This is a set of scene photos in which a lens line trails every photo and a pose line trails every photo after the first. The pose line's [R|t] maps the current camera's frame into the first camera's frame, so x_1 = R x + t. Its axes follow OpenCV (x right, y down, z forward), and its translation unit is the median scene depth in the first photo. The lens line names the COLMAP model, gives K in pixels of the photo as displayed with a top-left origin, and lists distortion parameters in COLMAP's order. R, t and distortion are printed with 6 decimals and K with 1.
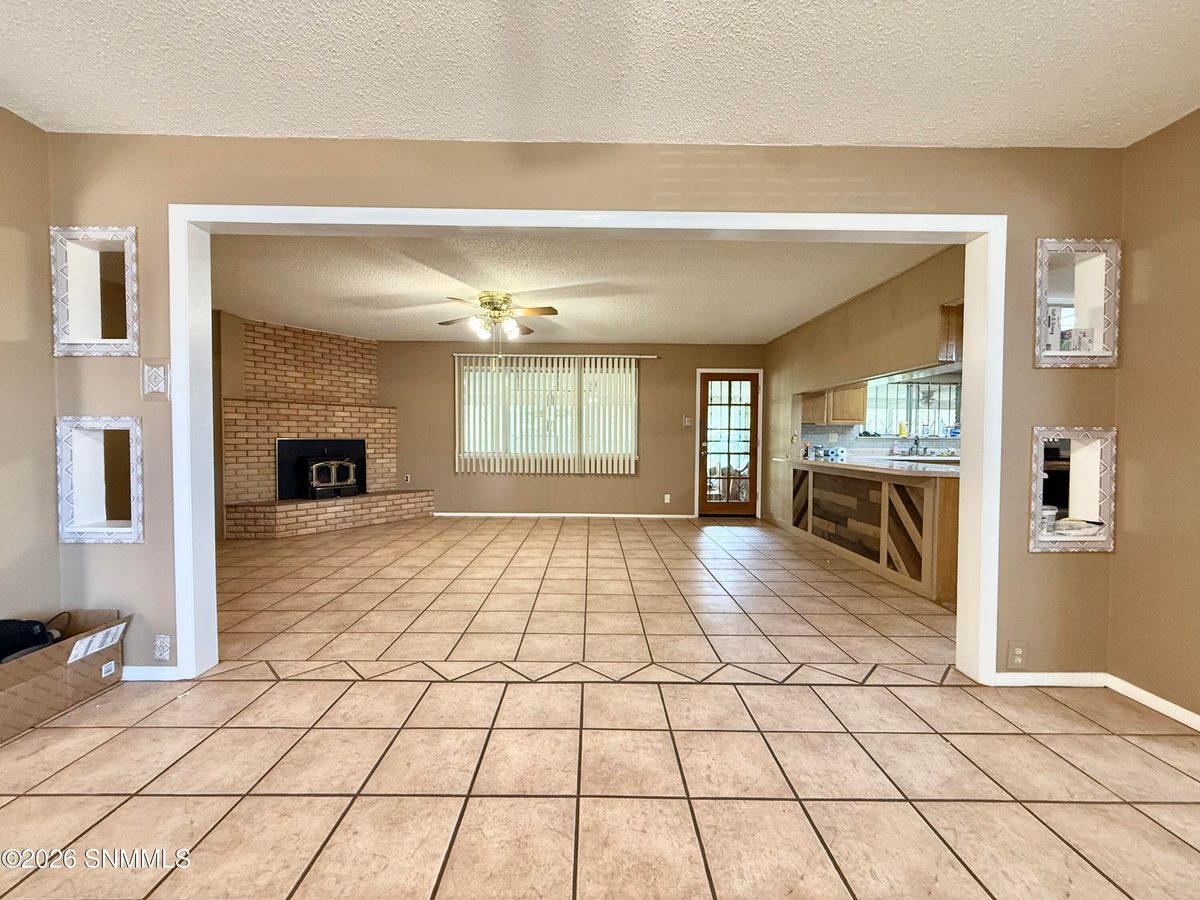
lens RADIAL K [[478.3, 0, 594.9], [0, 478.3, 448.7], [0, 0, 1]] dist [0.000442, 0.000312]
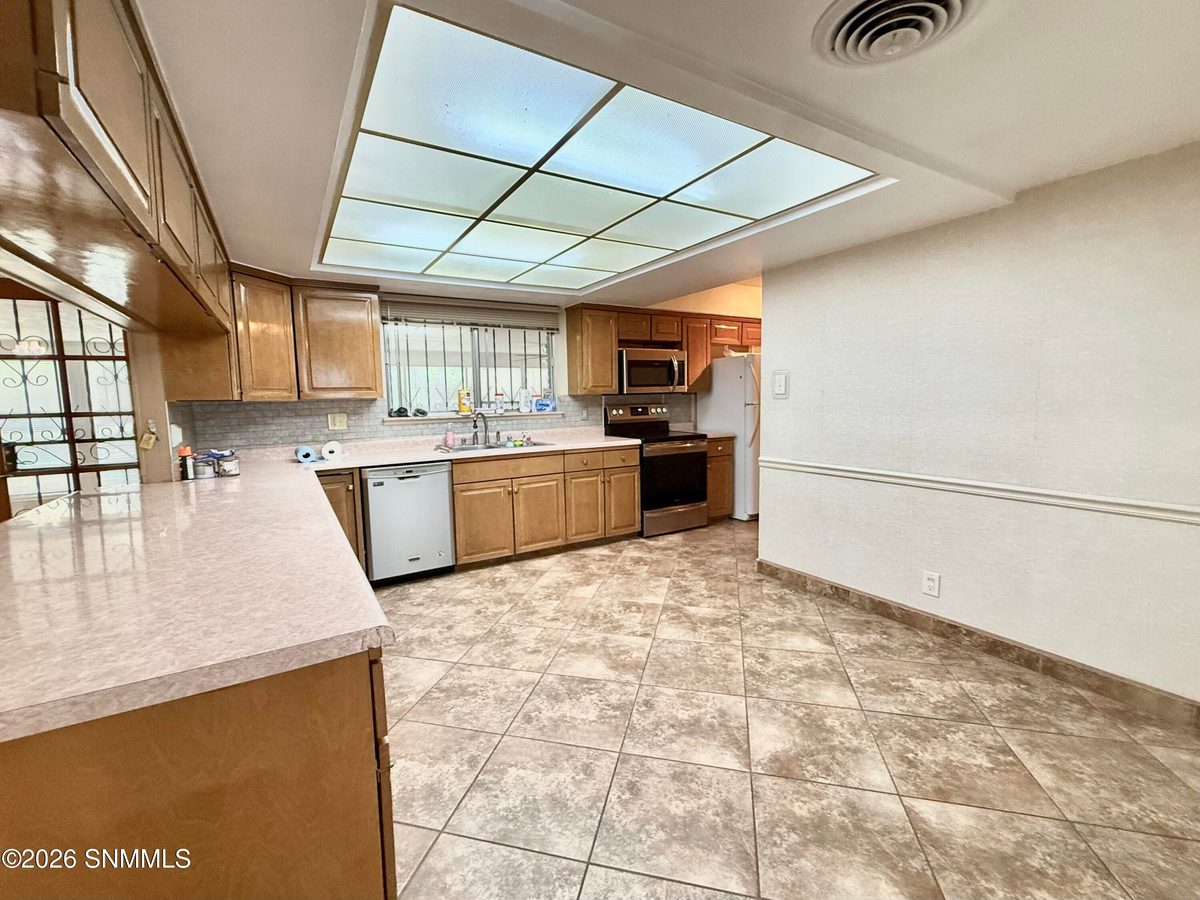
lens RADIAL K [[518.9, 0, 596.3], [0, 518.9, 446.6], [0, 0, 1]] dist [-0.000018, 0.000374]
pose [[0.856950, -0.075730, 0.509805, 0.578669], [0.039839, 0.995920, 0.080974, -0.039808], [-0.513857, -0.049081, 0.856471, 0.454881]]
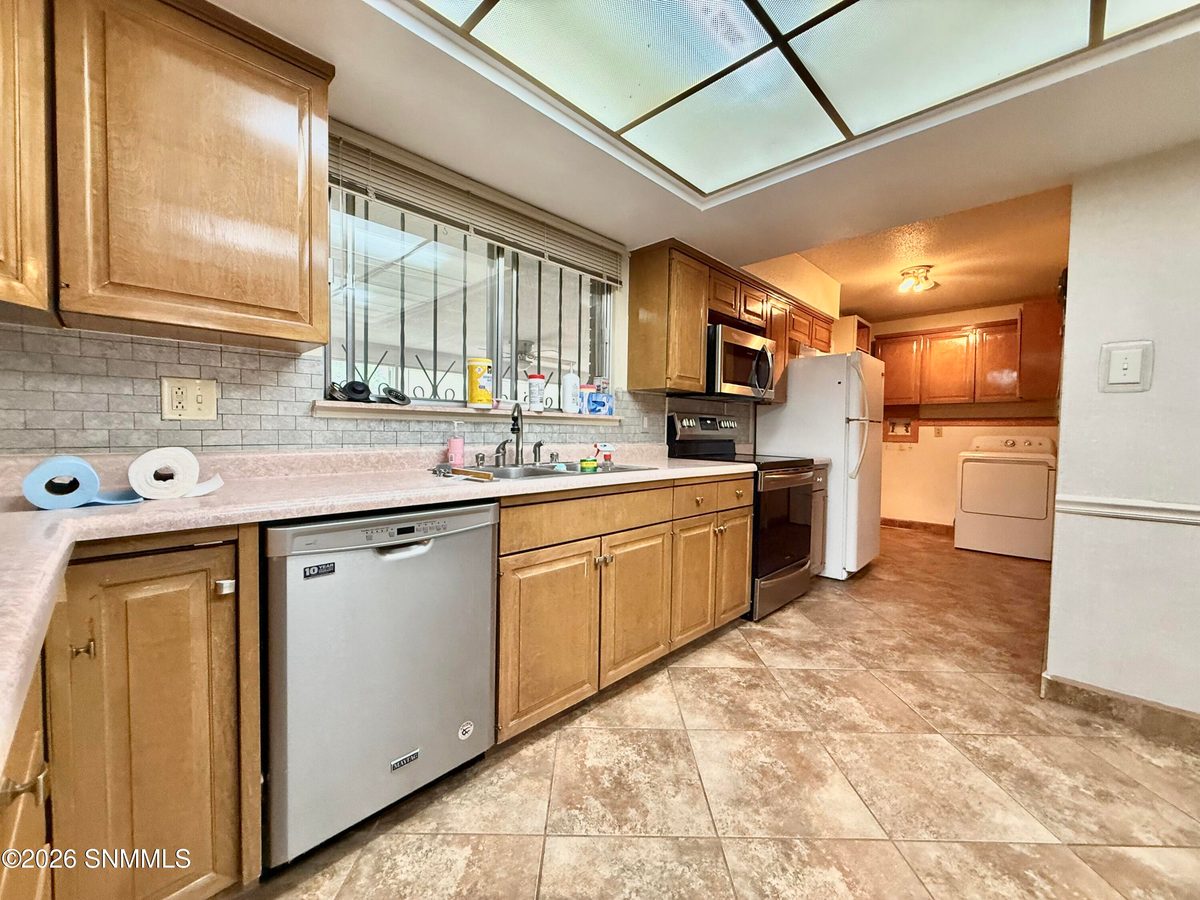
lens RADIAL K [[478.3, 0, 595.6], [0, 478.3, 449.0], [0, 0, 1]] dist [0.000442, 0.000312]
pose [[0.708719, -0.022971, 0.705117, 0.613786], [0.006983, 0.999649, 0.025547, -0.007388], [-0.705457, -0.013181, 0.708630, 0.932579]]
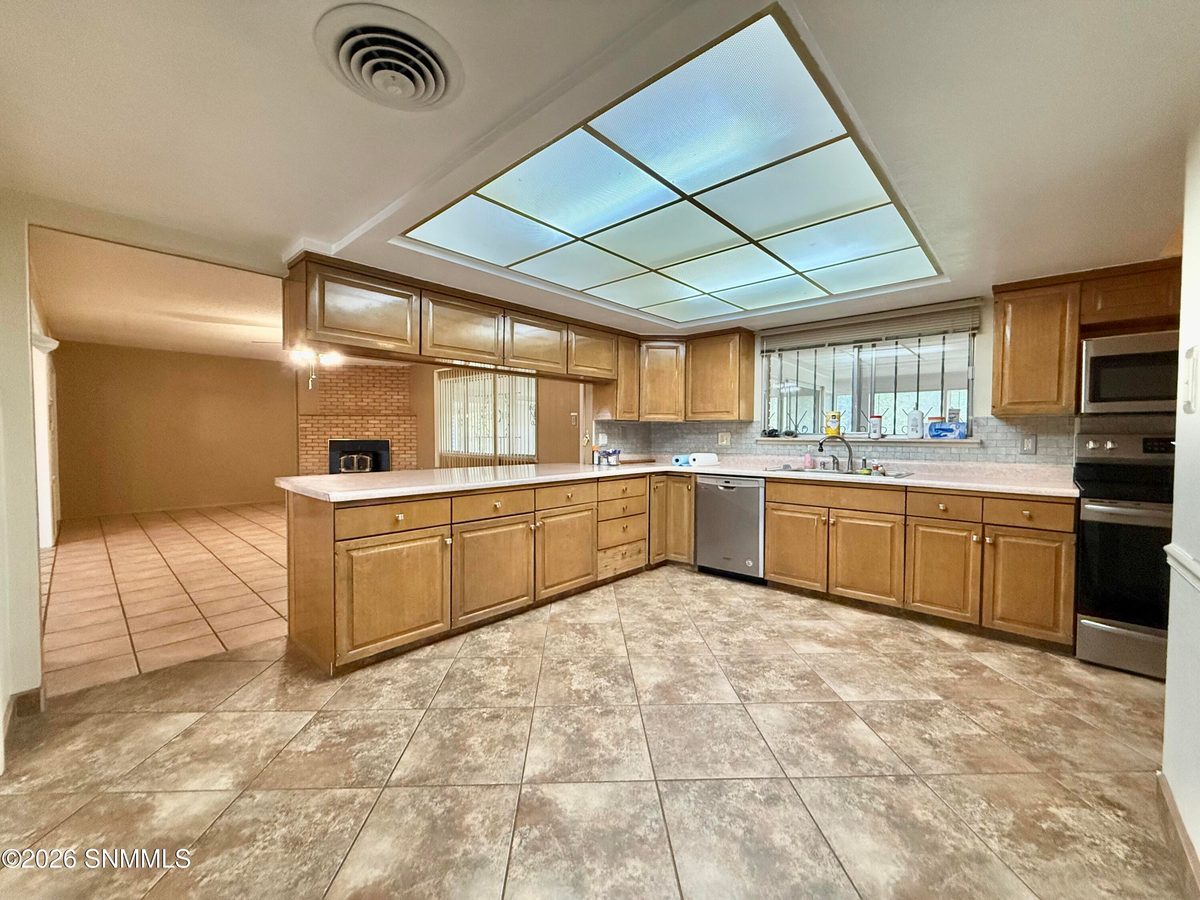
lens RADIAL K [[478.3, 0, 593.0], [0, 478.3, 447.5], [0, 0, 1]] dist [0.000442, 0.000312]
pose [[0.727336, 0.013919, -0.686140, 1.068950], [-0.014820, 0.999880, 0.004574, -0.014904], [0.686122, 0.006842, 0.727455, 0.489042]]
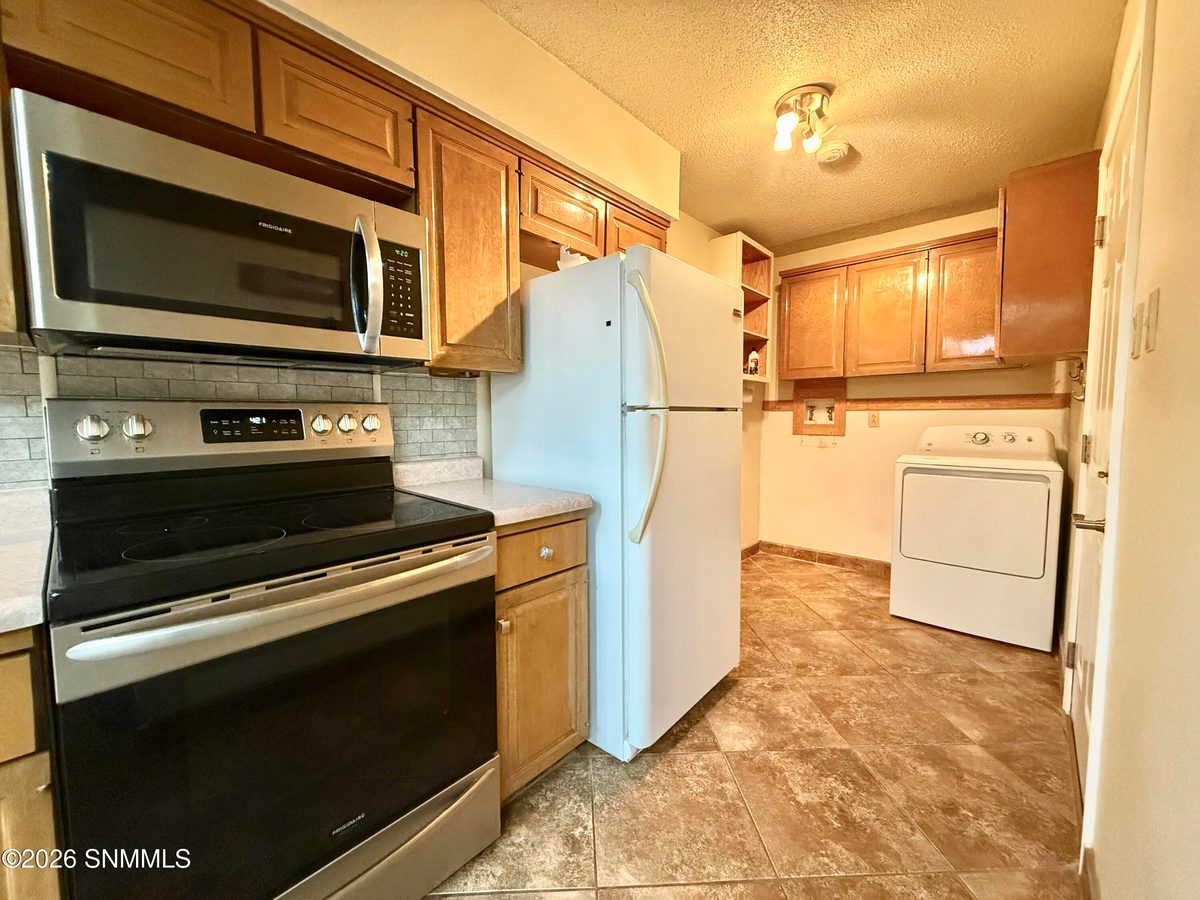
lens RADIAL K [[478.3, 0, 595.6], [0, 478.3, 449.4], [0, 0, 1]] dist [0.000442, 0.000312]
pose [[0.679170, -0.062998, 0.731272, 1.104655], [0.025325, 0.997728, 0.062432, -0.022303], [-0.733544, -0.023883, 0.679222, 0.972221]]
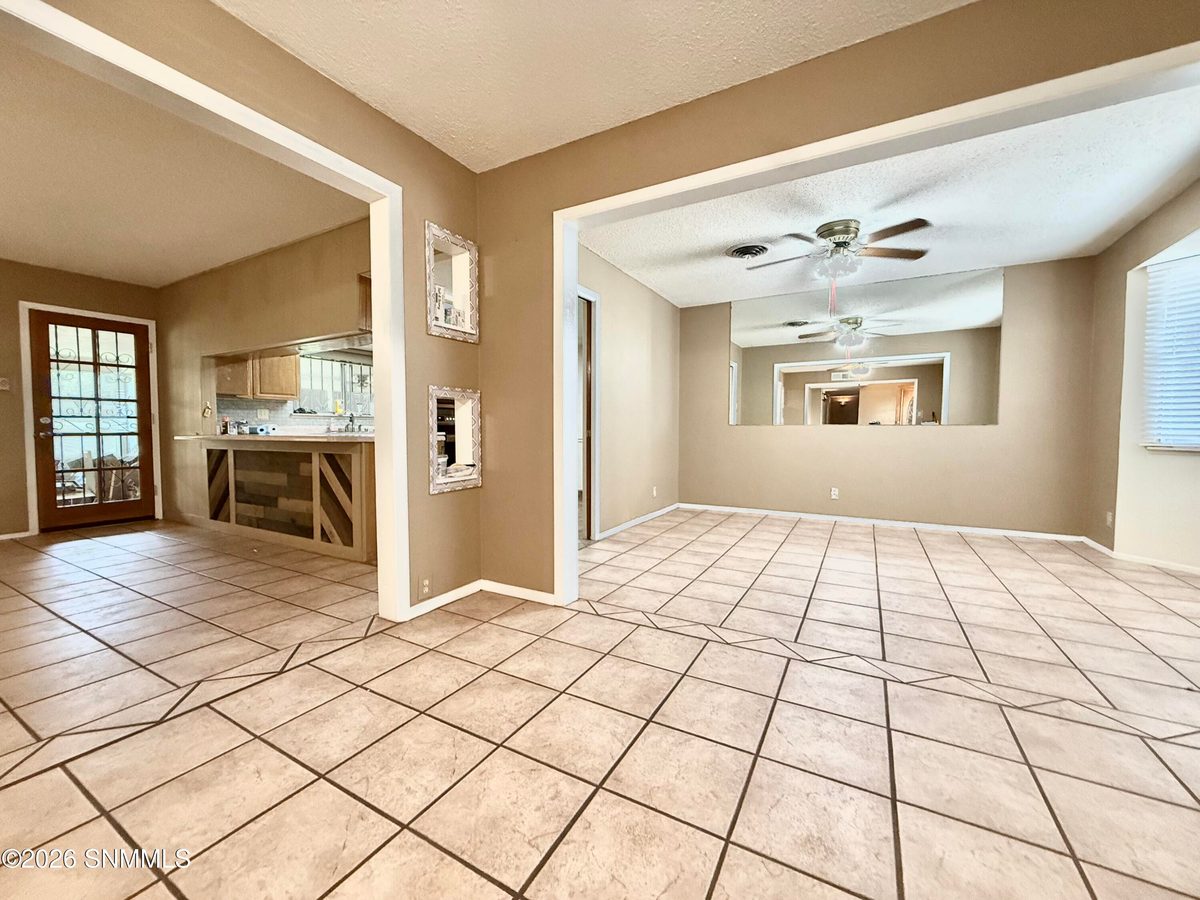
lens RADIAL K [[478.3, 0, 596.5], [0, 478.3, 448.4], [0, 0, 1]] dist [0.000442, 0.000312]
pose [[0.498480, -0.043973, 0.865785, 0.048006], [0.025311, 0.999025, 0.036167, 0.030863], [-0.866532, 0.003885, 0.499107, 0.032235]]
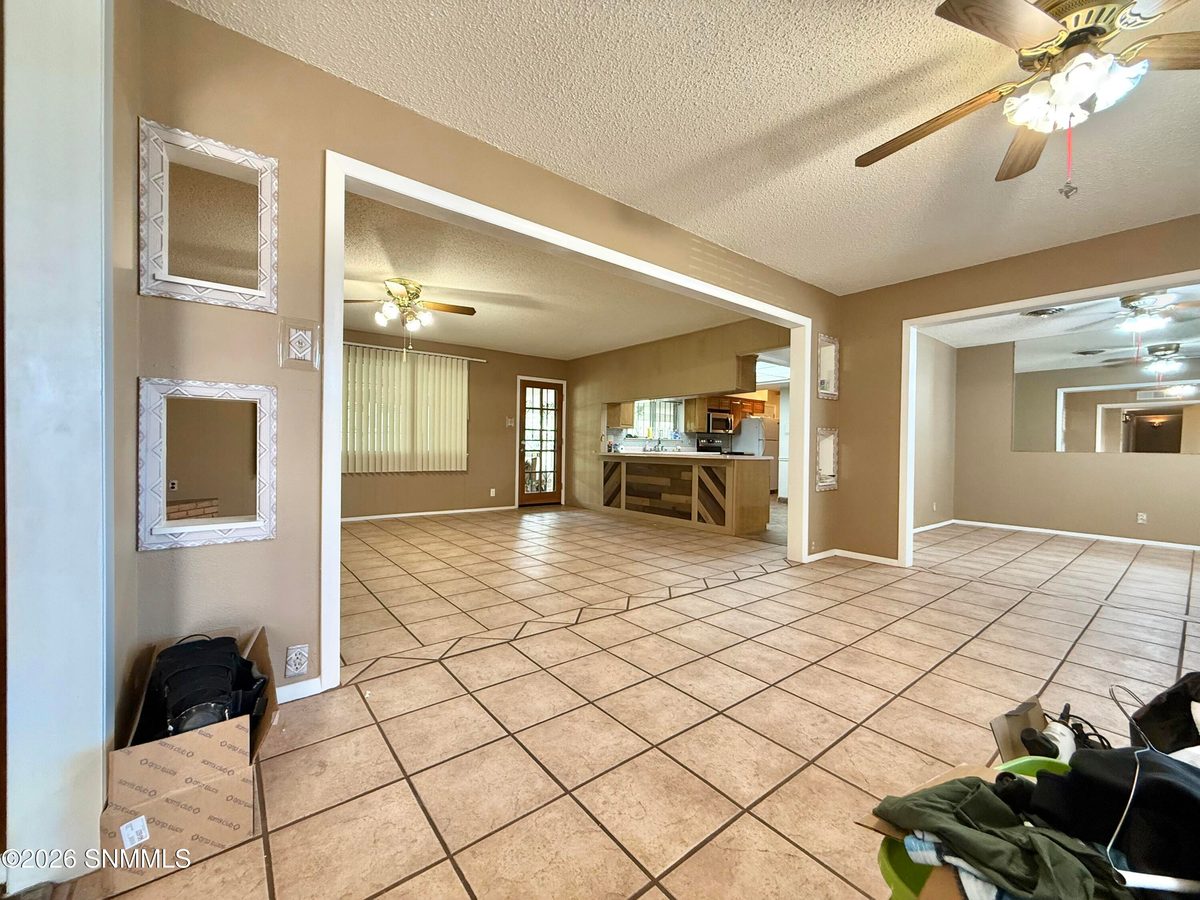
lens RADIAL K [[478.3, 0, 595.6], [0, 478.3, 449.2], [0, 0, 1]] dist [0.000442, 0.000312]
pose [[0.791258, -0.000432, 0.611482, -0.421249], [0.007548, 0.999930, -0.009061, 0.022425], [-0.611435, 0.011785, 0.791207, 0.000911]]
